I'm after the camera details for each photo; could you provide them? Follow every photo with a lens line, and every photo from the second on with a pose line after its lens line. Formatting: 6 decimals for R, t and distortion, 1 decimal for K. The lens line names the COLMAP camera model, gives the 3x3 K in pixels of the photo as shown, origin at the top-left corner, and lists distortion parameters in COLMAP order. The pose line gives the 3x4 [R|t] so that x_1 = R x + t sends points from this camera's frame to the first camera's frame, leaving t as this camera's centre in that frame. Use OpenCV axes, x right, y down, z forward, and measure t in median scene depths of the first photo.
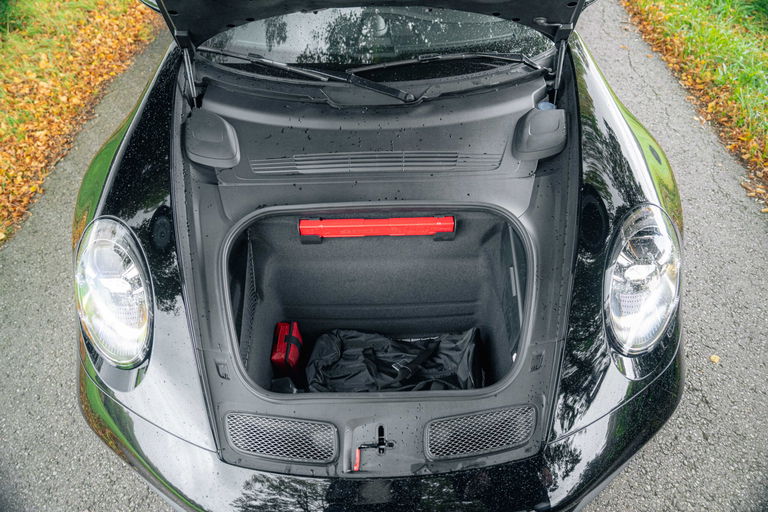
lens RADIAL K [[534.3, 0, 383.9], [0, 534.3, 256.4], [0, 0, 1]] dist [-0.006497, 0.001593]
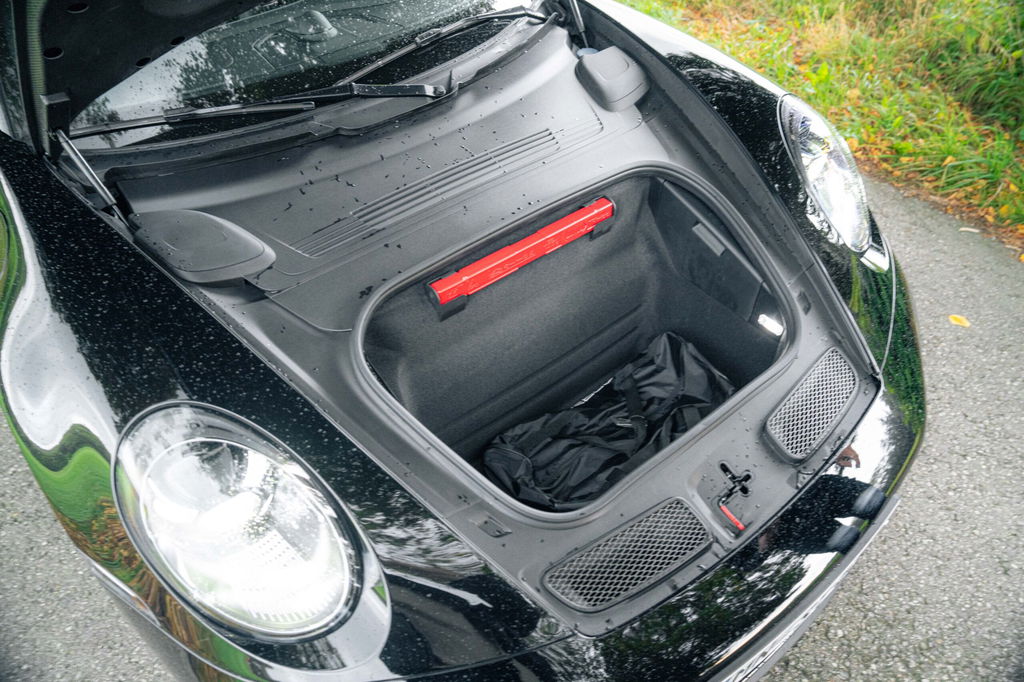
lens RADIAL K [[712.4, 0, 511.7], [0, 712.4, 340.5], [0, 0, 1]] dist [-0.006497, 0.001593]
pose [[0.789748, -0.434274, 0.433248, -0.460289], [0.468472, 0.882932, 0.031065, 0.010485], [-0.396019, 0.178432, 0.900739, 0.186645]]
